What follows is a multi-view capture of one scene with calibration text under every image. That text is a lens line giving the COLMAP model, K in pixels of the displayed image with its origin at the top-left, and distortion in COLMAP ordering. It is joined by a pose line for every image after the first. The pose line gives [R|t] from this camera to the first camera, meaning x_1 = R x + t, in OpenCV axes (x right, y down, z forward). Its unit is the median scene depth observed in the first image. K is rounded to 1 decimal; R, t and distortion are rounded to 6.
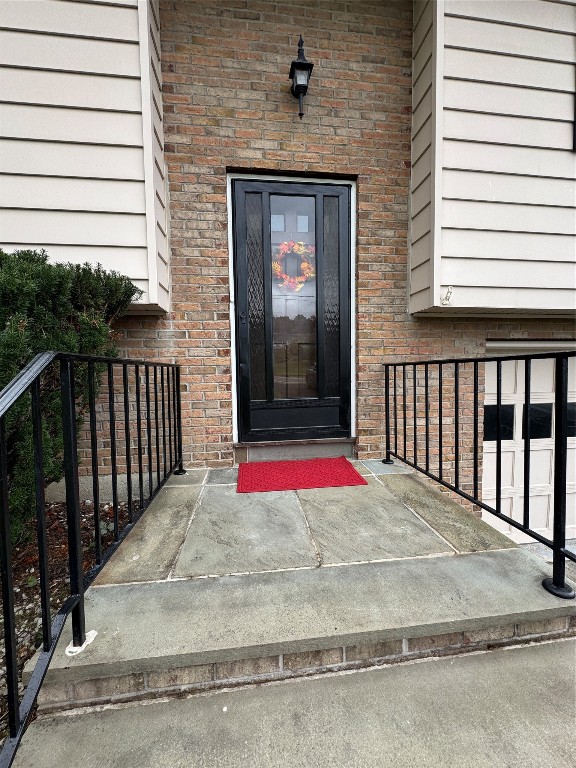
lens RADIAL K [[307.4, 0, 290.8], [0, 307.4, 385.1], [0, 0, 1]] dist [-0.002283, -0.000411]
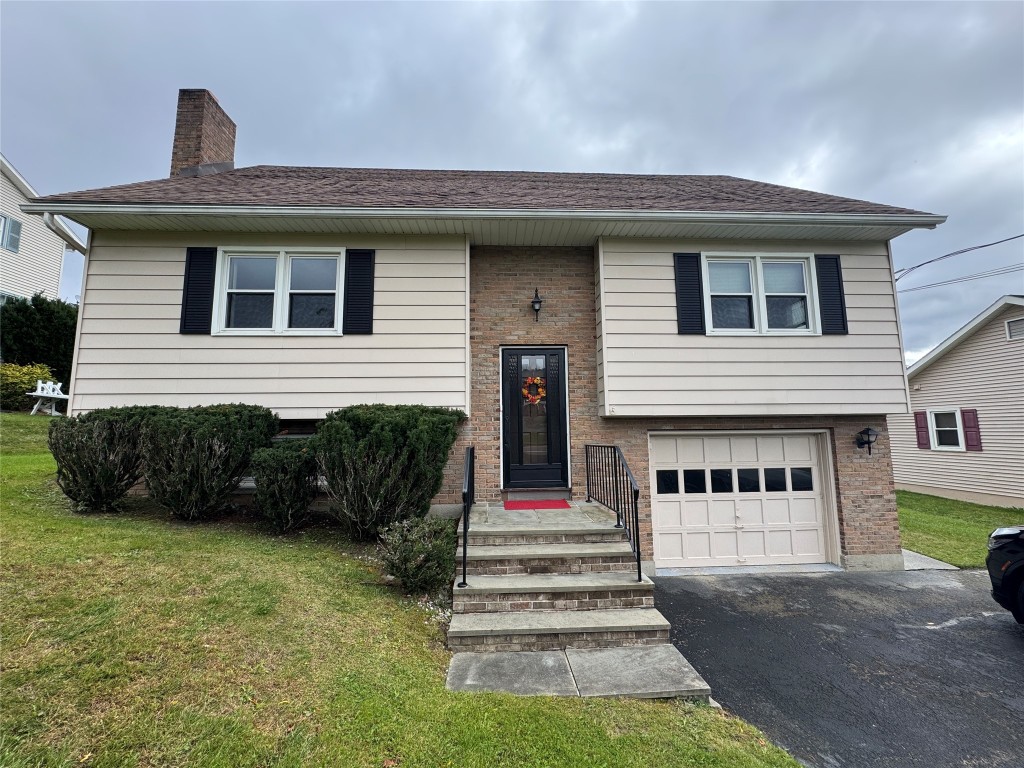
lens RADIAL K [[409.8, 0, 512.9], [0, 409.8, 386.1], [0, 0, 1]] dist [-0.002283, -0.000411]
pose [[0.996758, -0.006866, -0.080161, 0.081991], [-0.006979, 0.985216, -0.171174, 0.006386], [0.080152, 0.171179, 0.981974, -1.483481]]
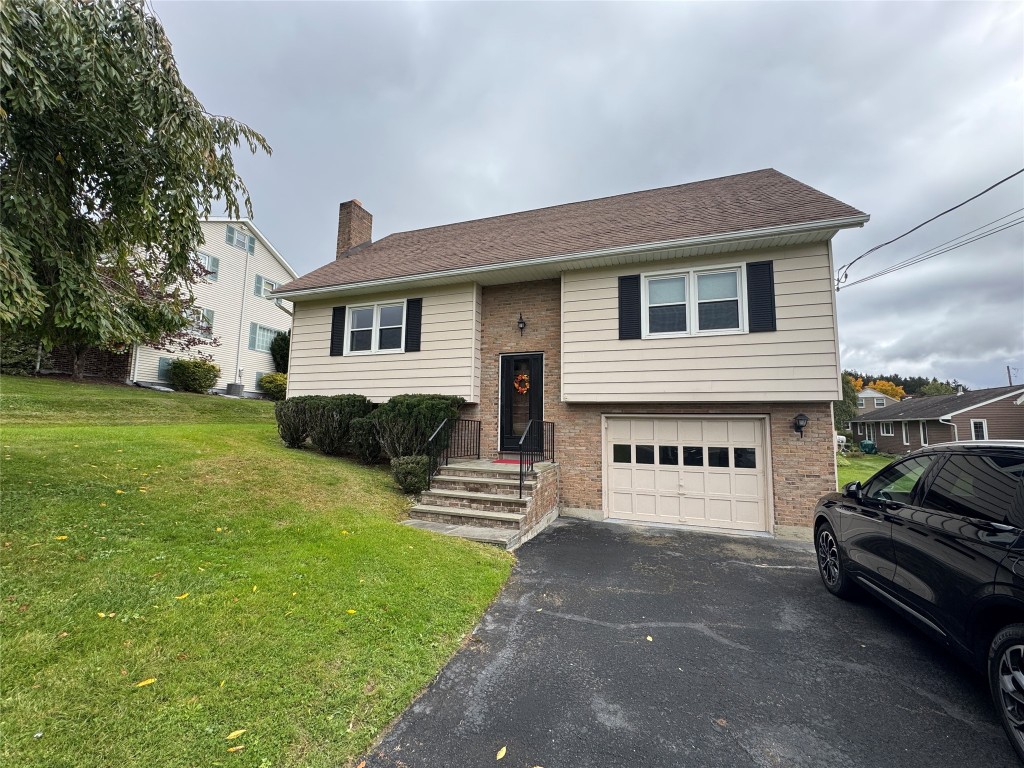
lens RADIAL K [[409.8, 0, 511.2], [0, 409.8, 387.1], [0, 0, 1]] dist [-0.002283, -0.000411]
pose [[0.886713, -0.017452, -0.461991, 1.599364], [-0.056202, 0.987807, -0.145186, 0.153609], [0.458891, 0.154703, 0.874920, -2.184203]]
